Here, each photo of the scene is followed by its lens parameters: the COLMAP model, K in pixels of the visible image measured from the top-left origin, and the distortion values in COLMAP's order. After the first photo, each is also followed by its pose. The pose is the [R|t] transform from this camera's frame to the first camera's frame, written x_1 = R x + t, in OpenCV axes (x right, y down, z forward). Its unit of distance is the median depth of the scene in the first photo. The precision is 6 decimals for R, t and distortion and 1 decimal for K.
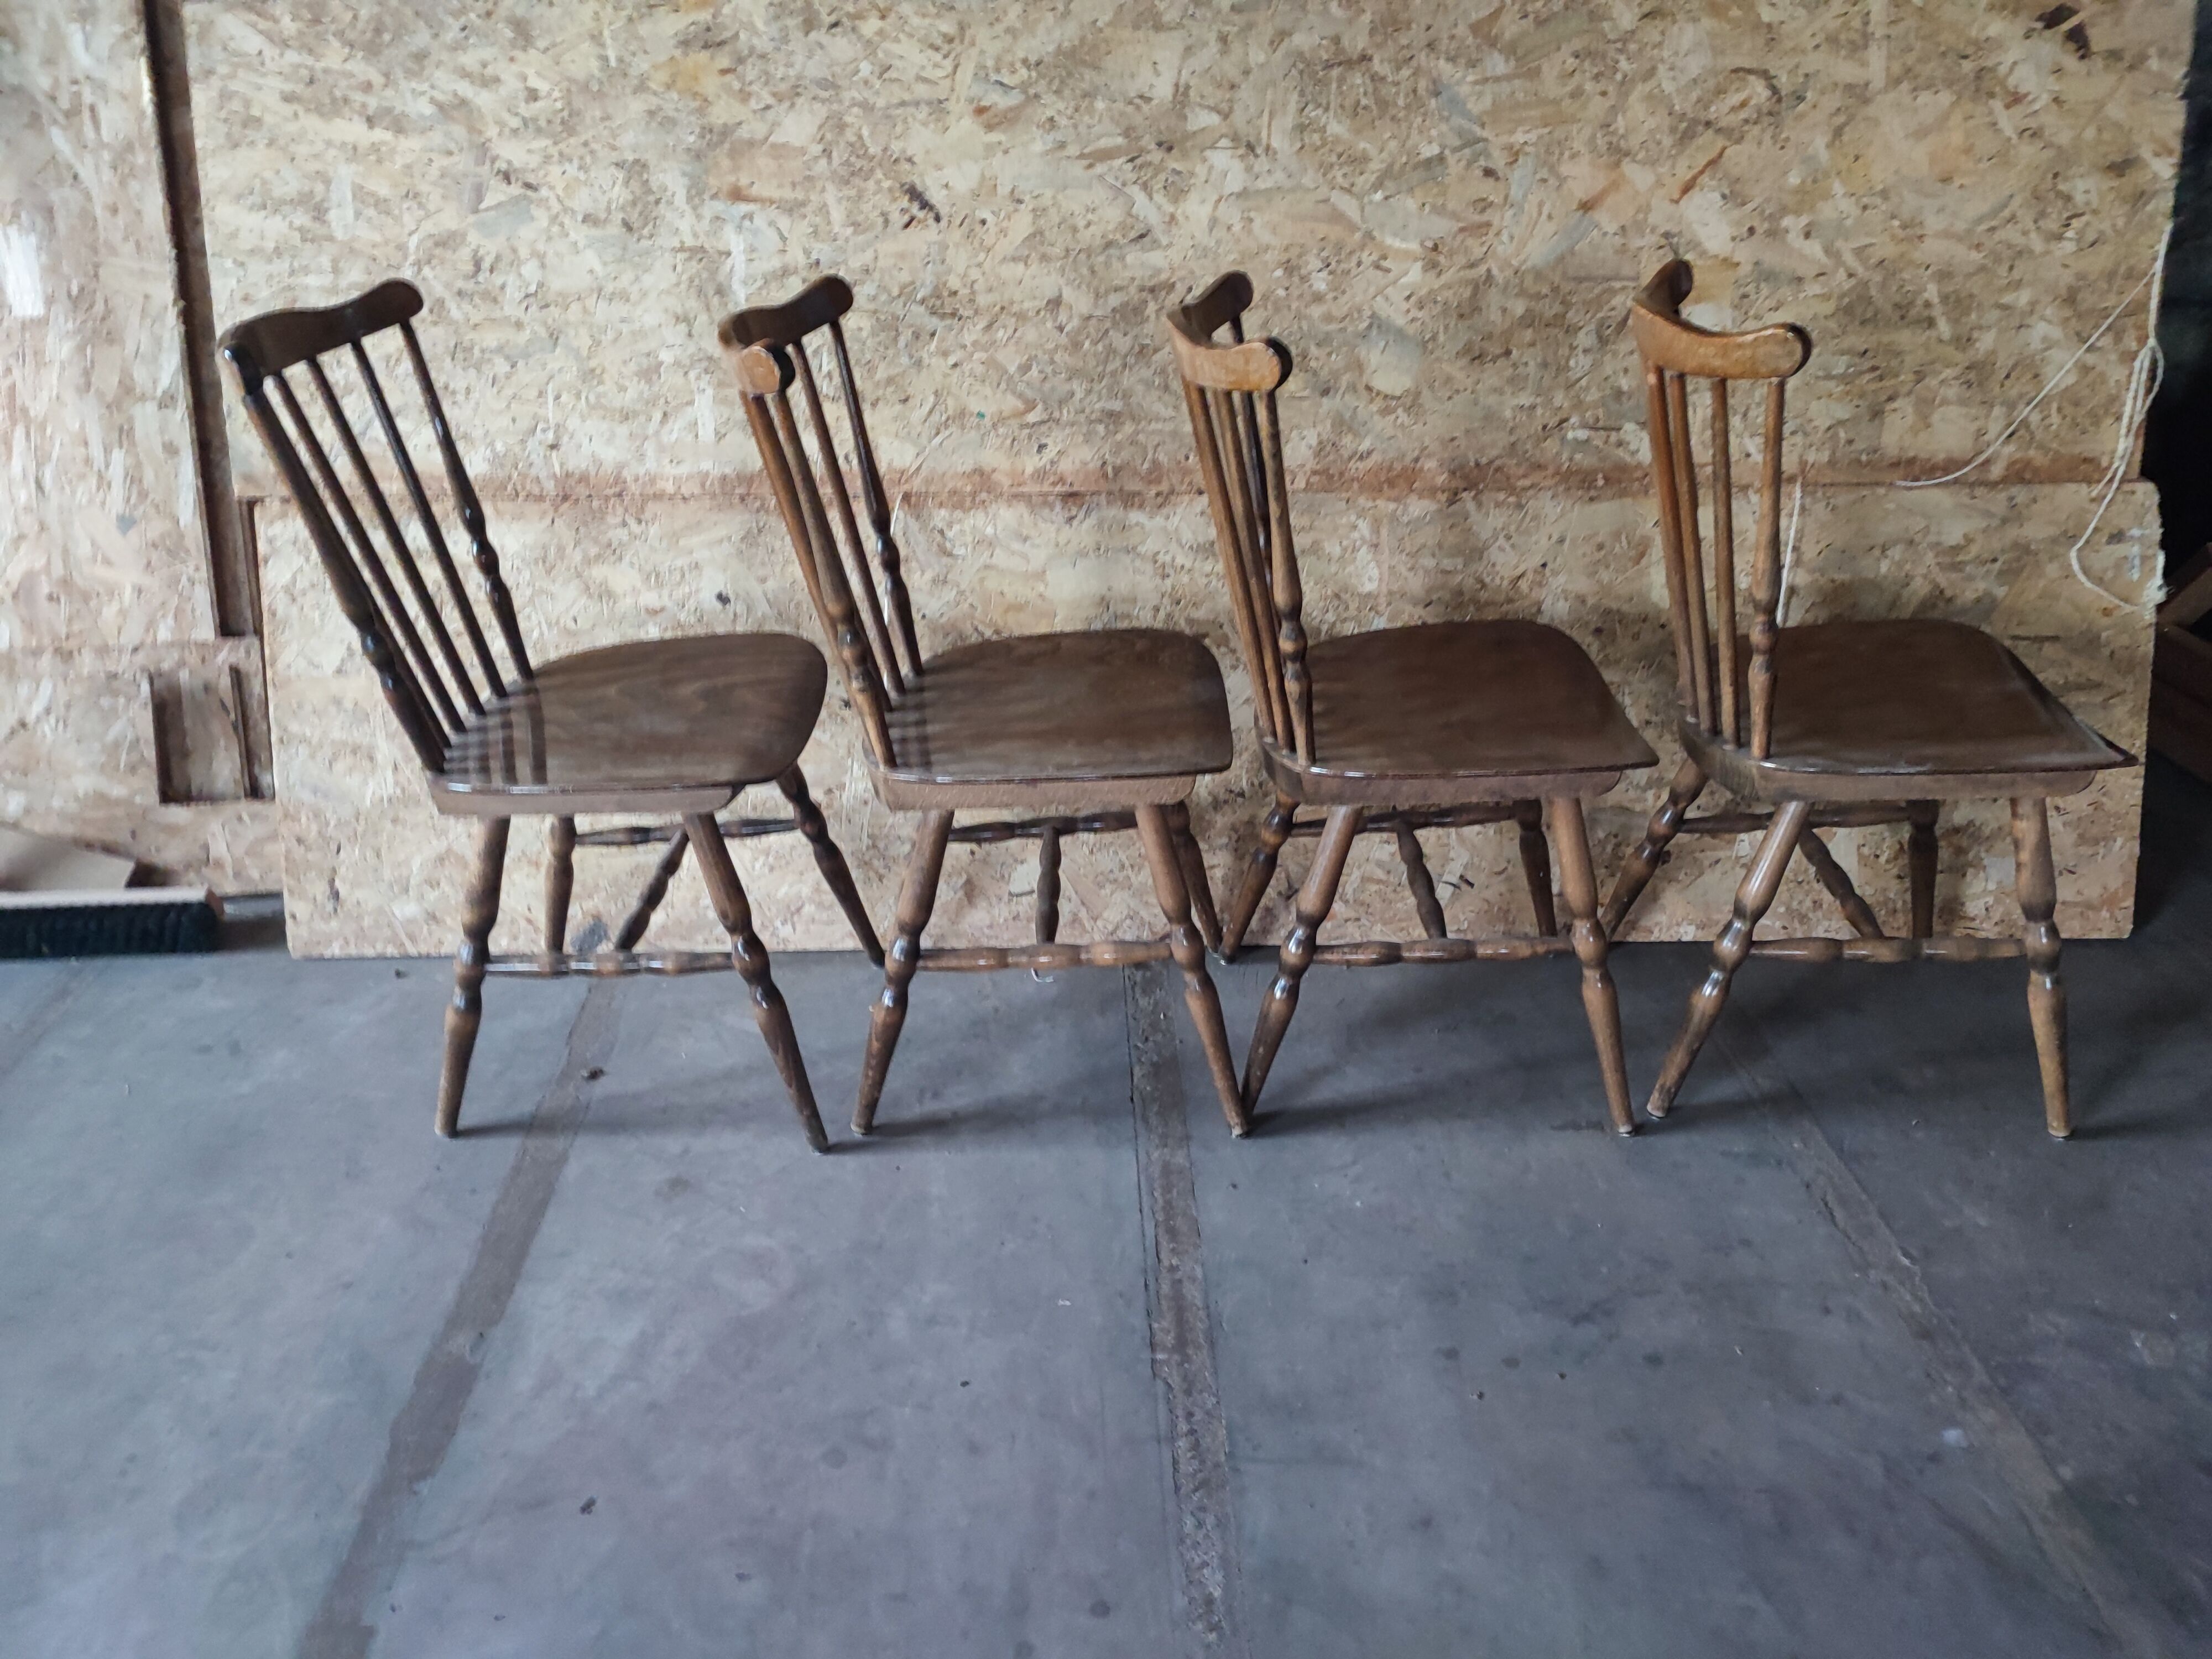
lens RADIAL K [[1588.9, 0, 1114.1], [0, 1588.9, 900.4], [0, 0, 1]] dist [0.037649, -0.041762]
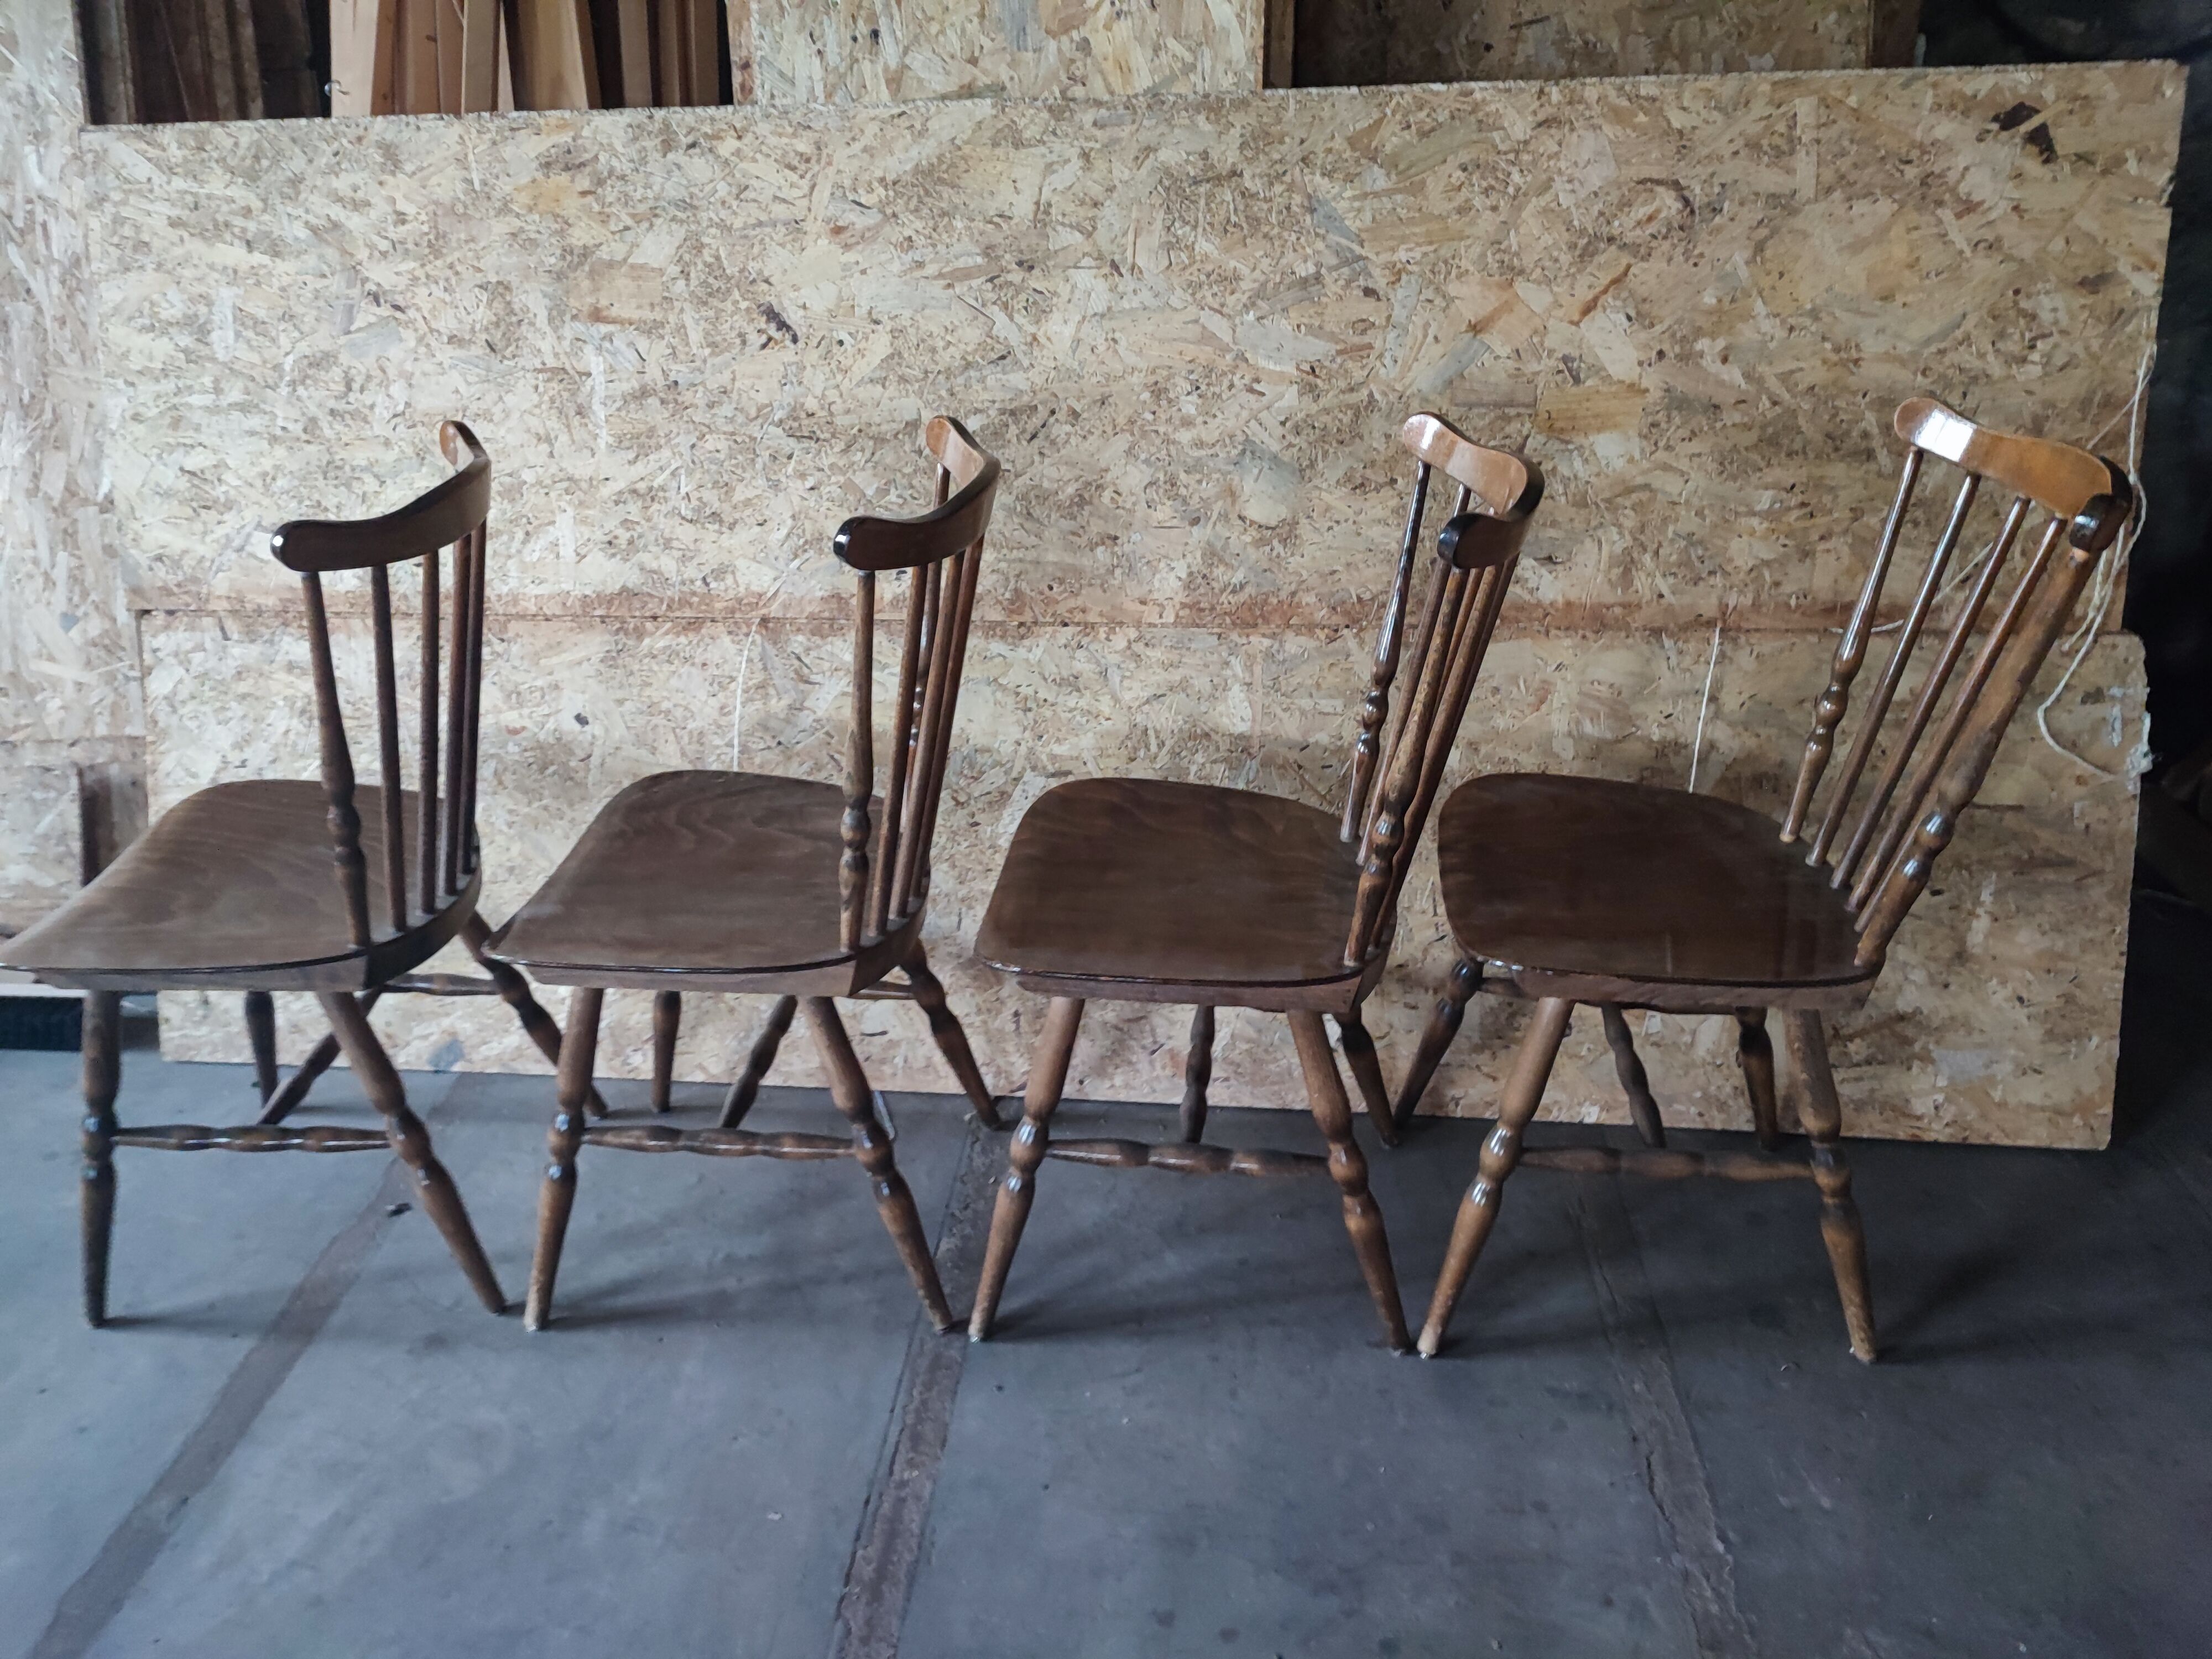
lens RADIAL K [[1588.9, 0, 1107.5], [0, 1588.9, 899.6], [0, 0, 1]] dist [0.037649, -0.041762]
pose [[0.992389, 0.040706, -0.116222, 0.203244], [-0.043443, 0.998833, -0.021115, -0.075752], [0.115227, 0.026003, 0.992999, 0.070296]]
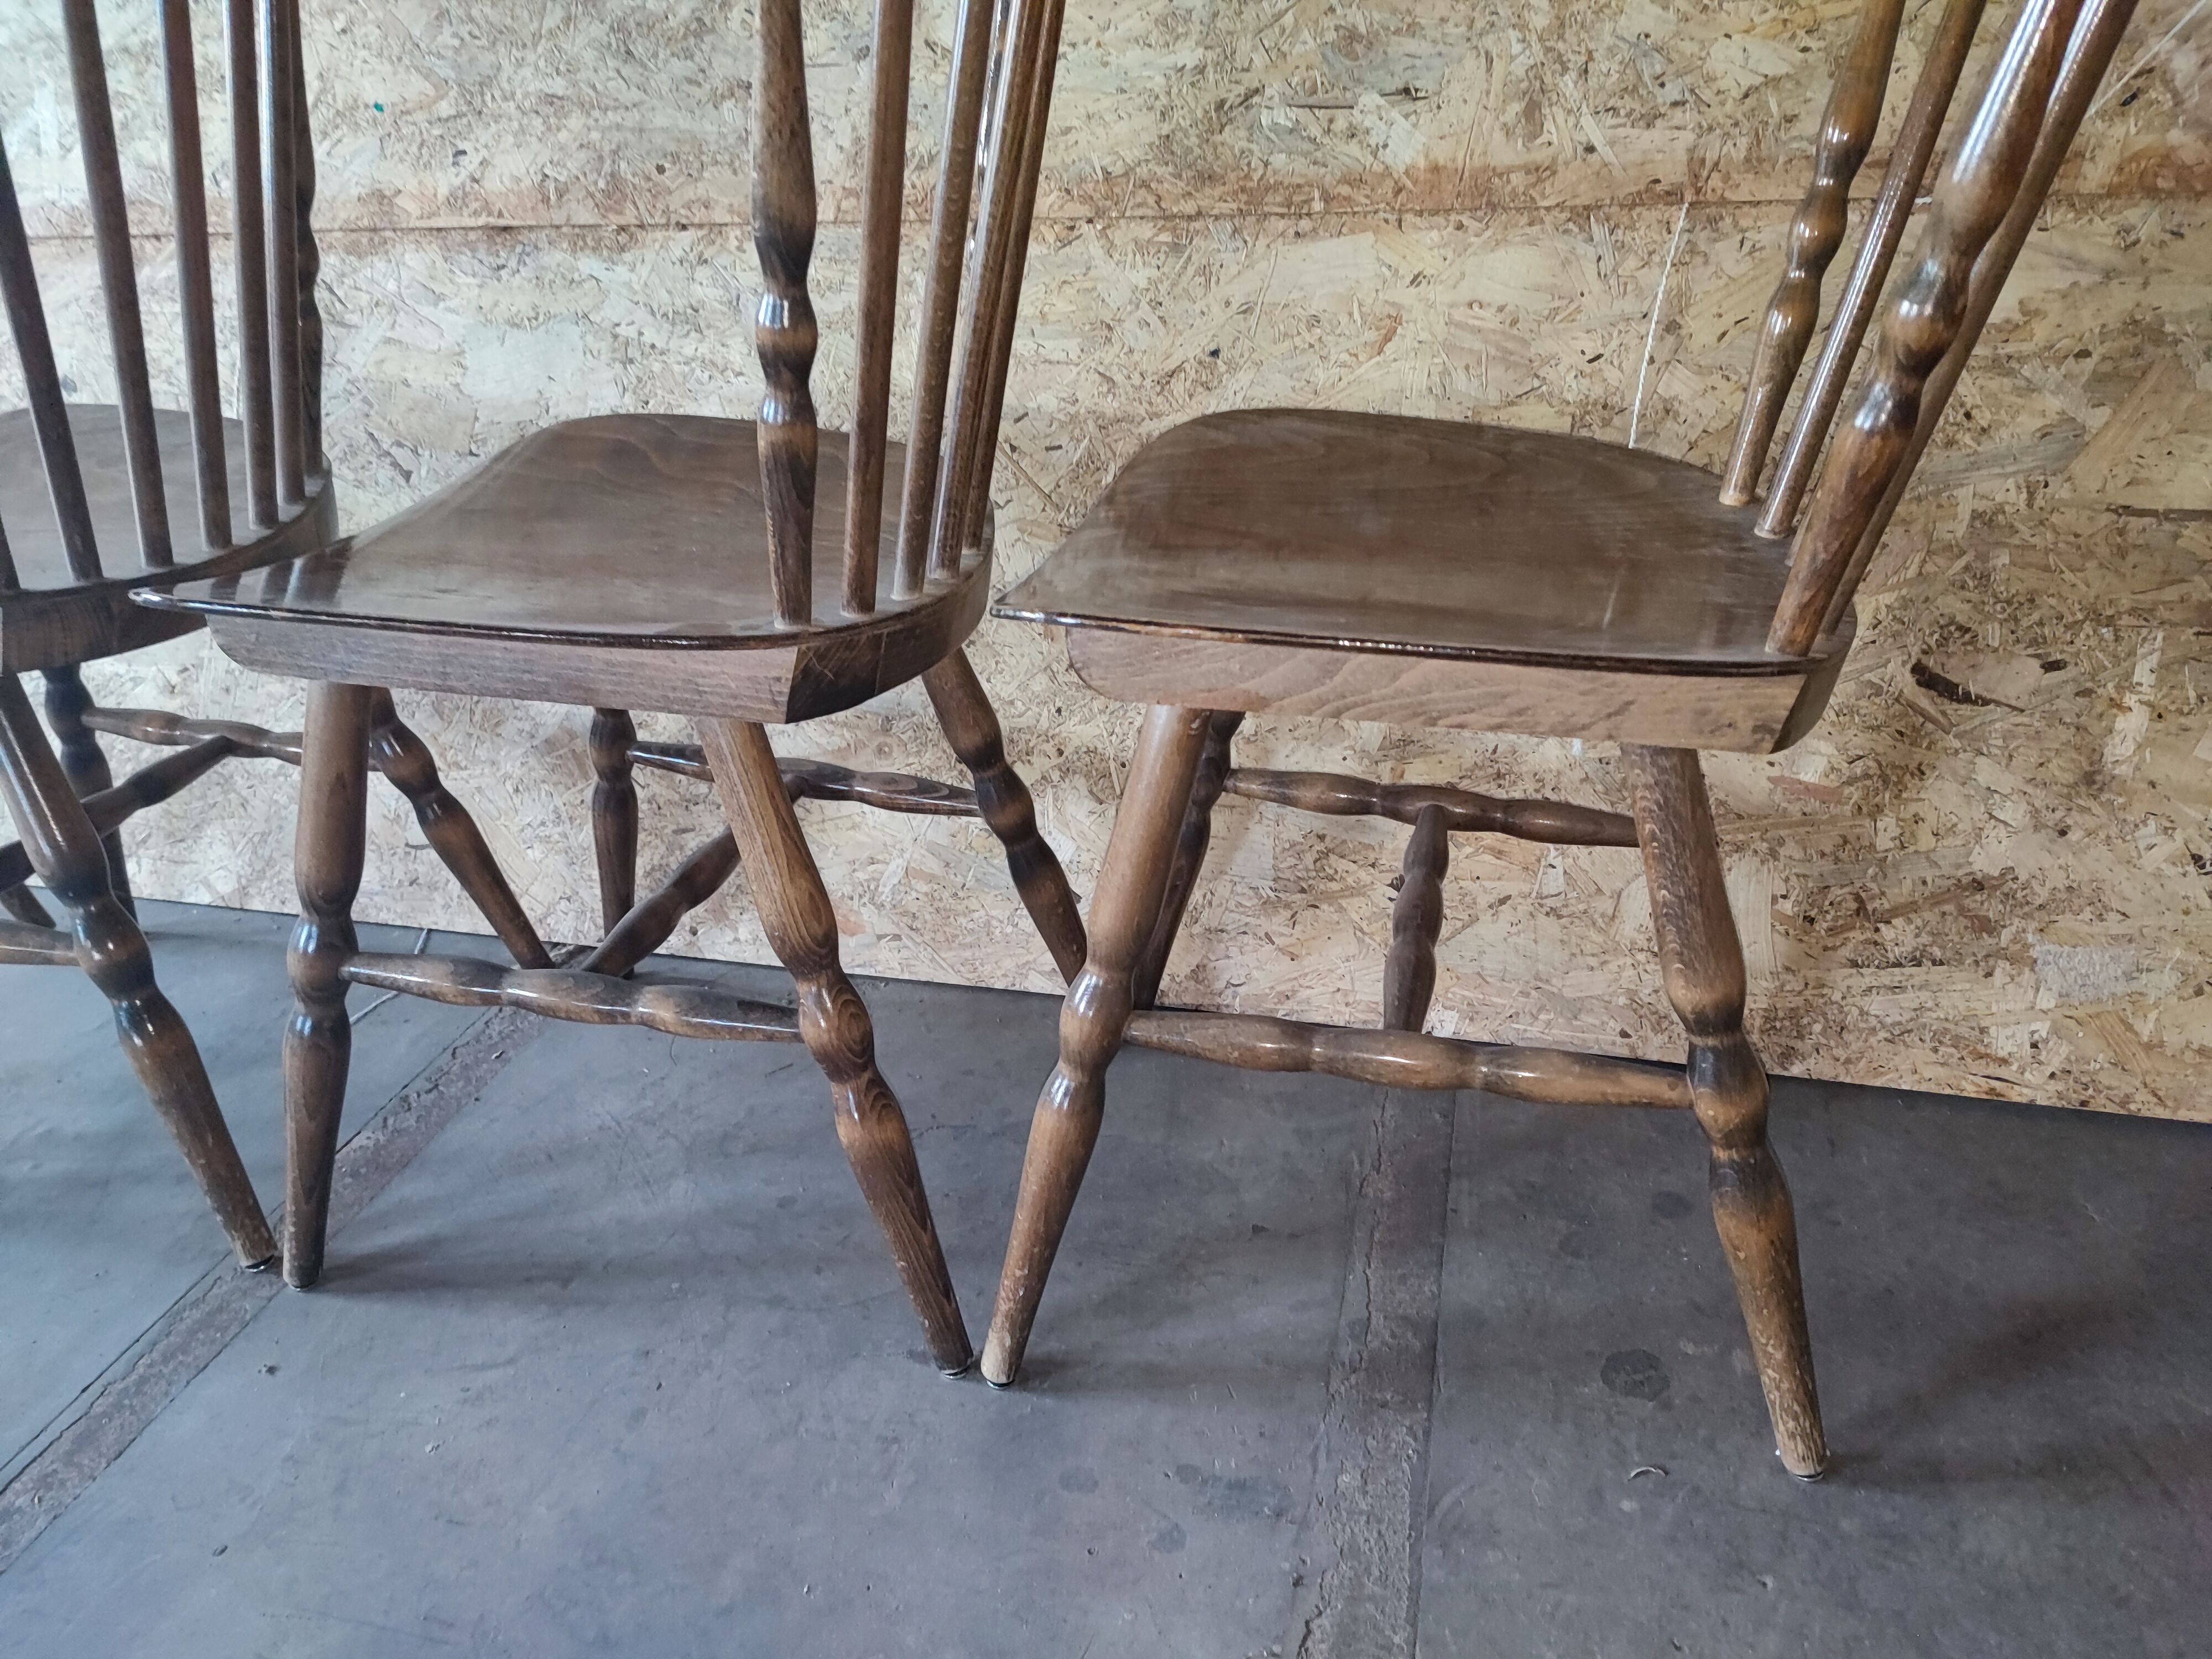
lens RADIAL K [[1588.9, 0, 1105.5], [0, 1588.9, 890.7], [0, 0, 1]] dist [0.037649, -0.041762]
pose [[0.963764, 0.096814, -0.248566, 0.409642], [-0.104796, 0.994311, -0.019052, -0.002856], [0.245308, 0.044410, 0.968428, 0.461440]]
